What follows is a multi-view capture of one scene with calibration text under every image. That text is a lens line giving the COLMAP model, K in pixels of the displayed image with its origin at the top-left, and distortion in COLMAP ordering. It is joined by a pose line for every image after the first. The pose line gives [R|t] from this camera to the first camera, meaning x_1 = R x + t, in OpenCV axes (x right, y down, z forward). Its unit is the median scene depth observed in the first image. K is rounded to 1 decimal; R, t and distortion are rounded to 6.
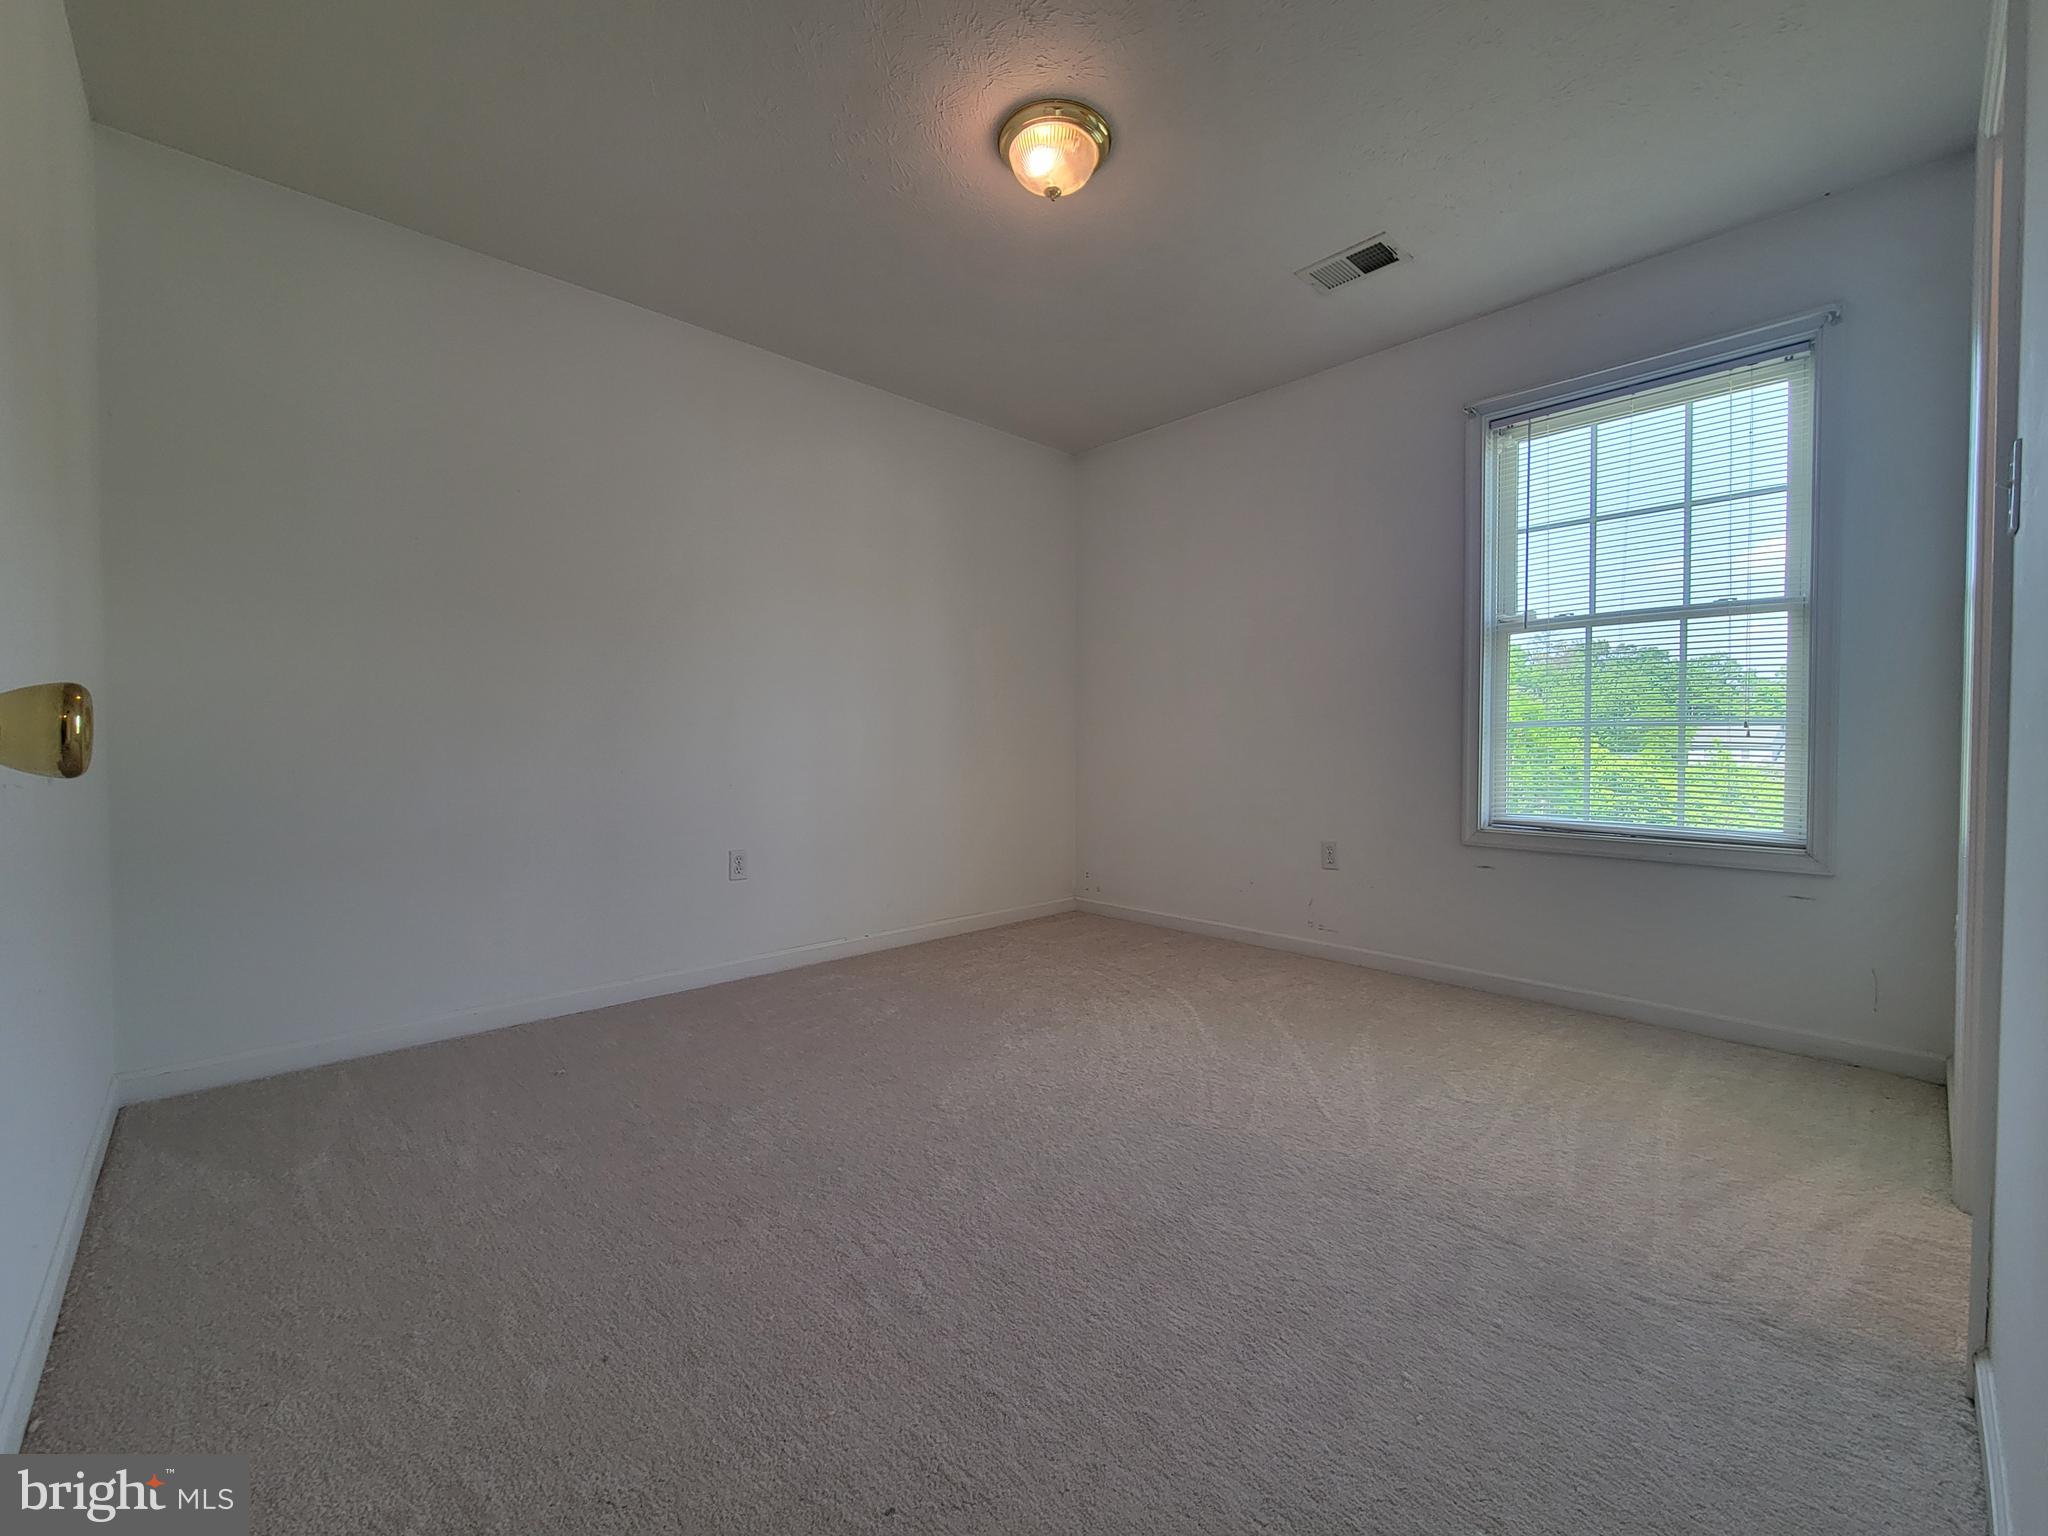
lens RADIAL K [[819.7, 0, 1021.7], [0, 819.7, 761.8], [0, 0, 1]] dist [-0.000174, 0.000174]
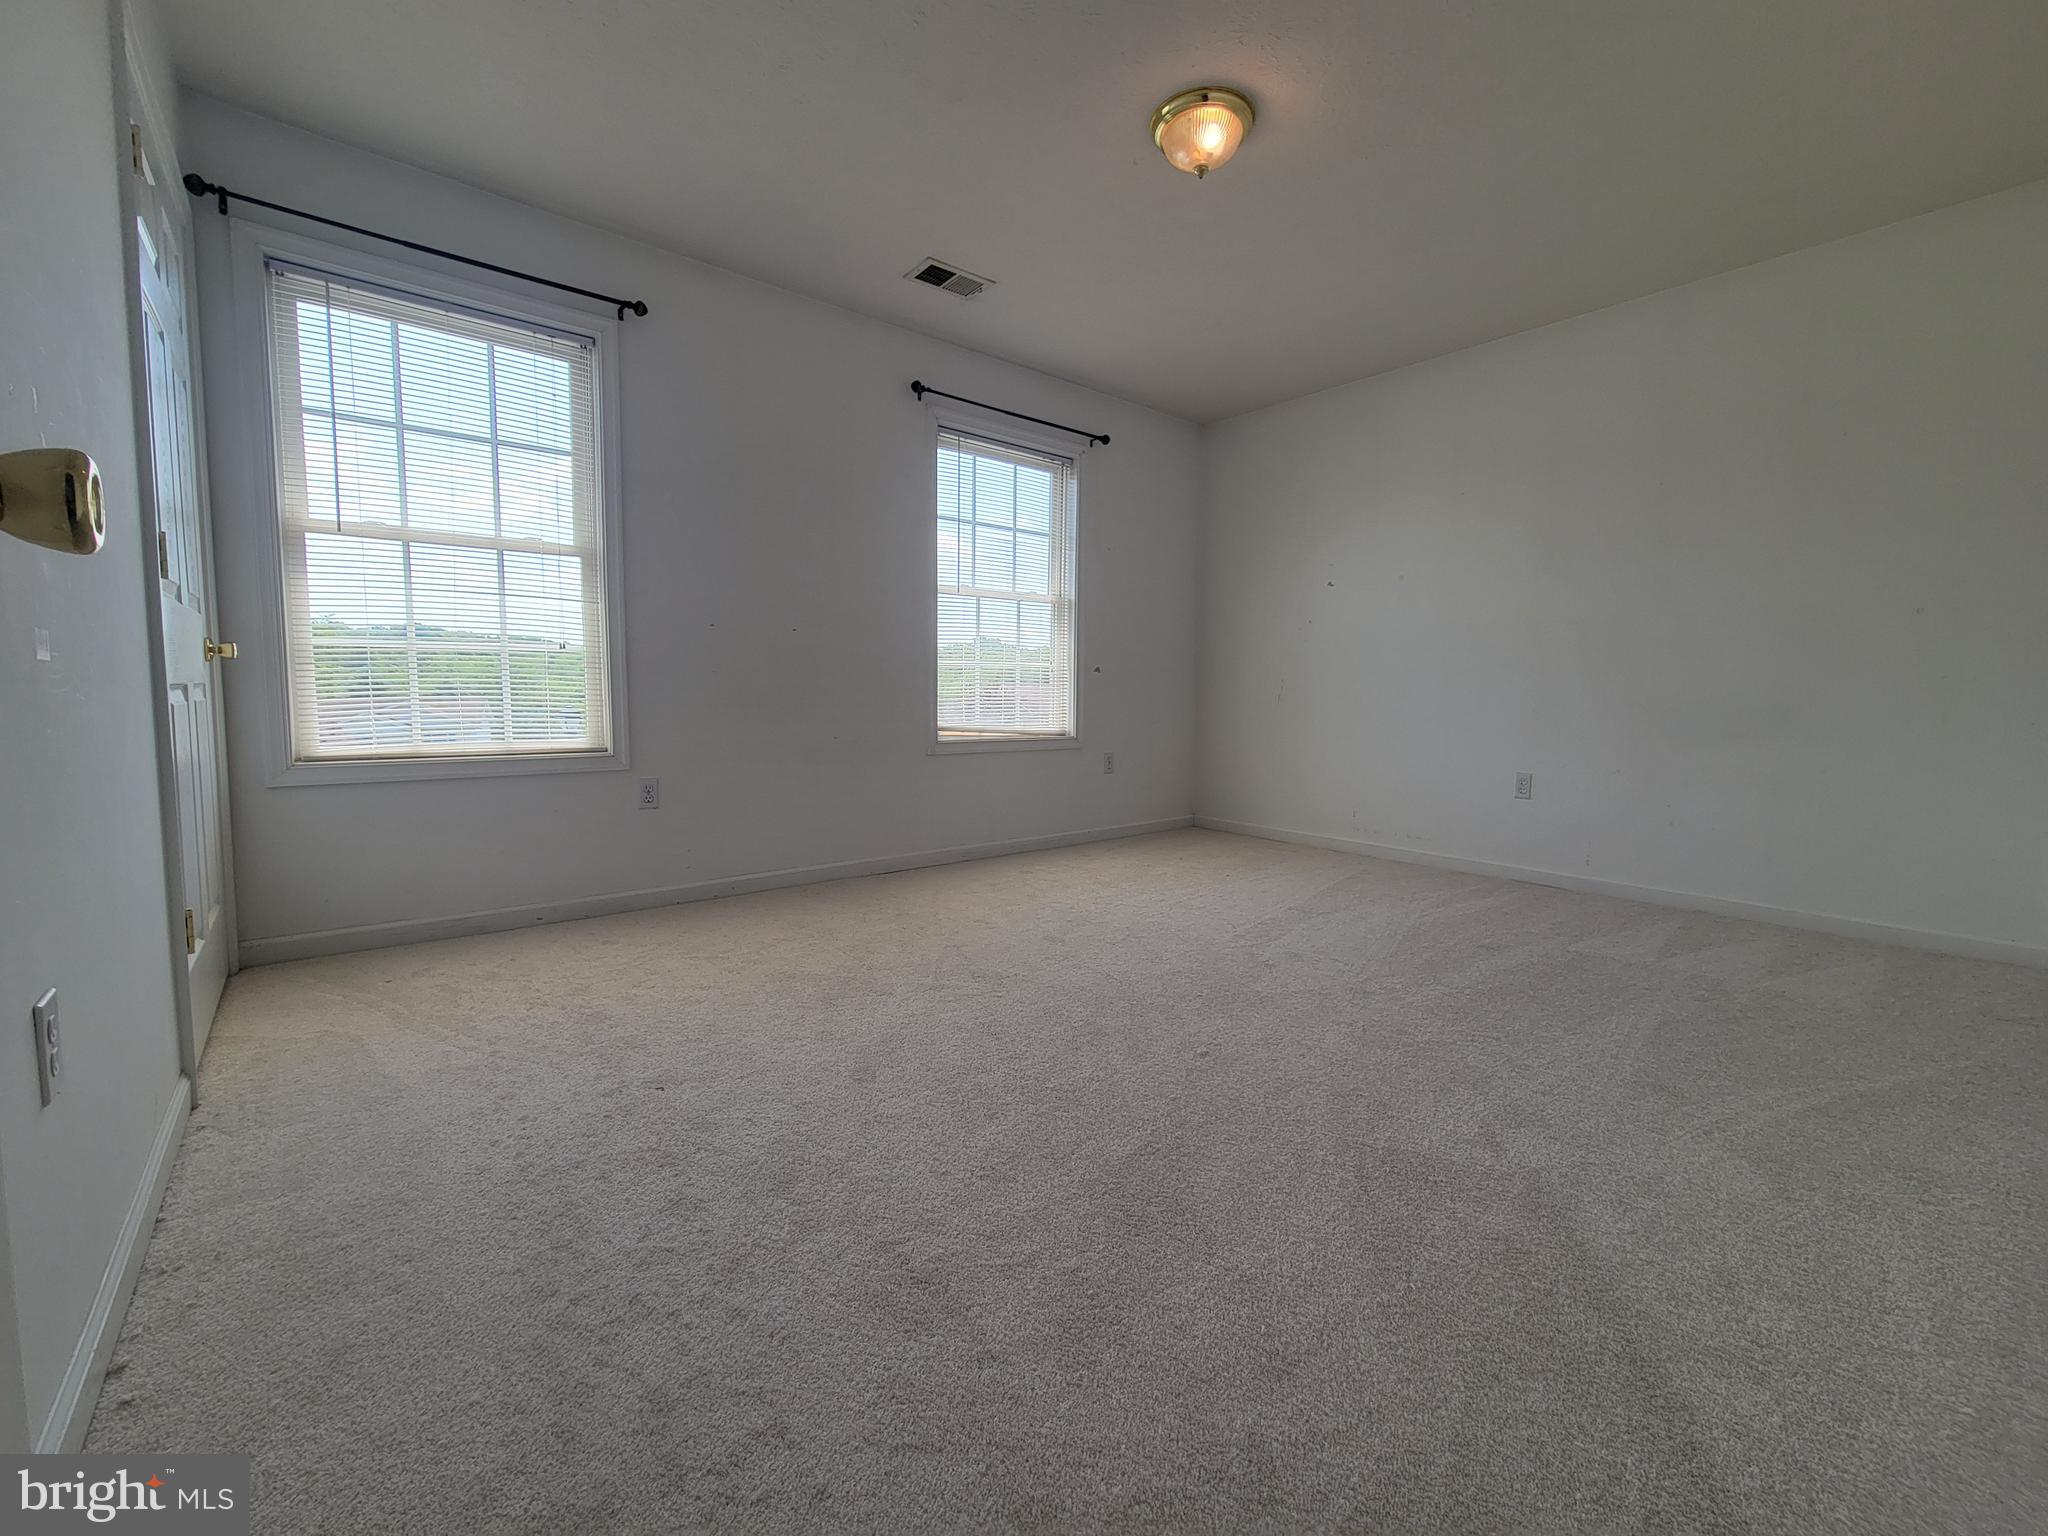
lens RADIAL K [[819.7, 0, 1021.0], [0, 819.7, 761.3], [0, 0, 1]] dist [-0.000174, 0.000174]
pose [[0.076974, -0.097333, 0.992271, -0.251477], [0.003175, 0.995242, 0.097378, -0.004262], [-0.997028, -0.004345, 0.076917, 0.255152]]
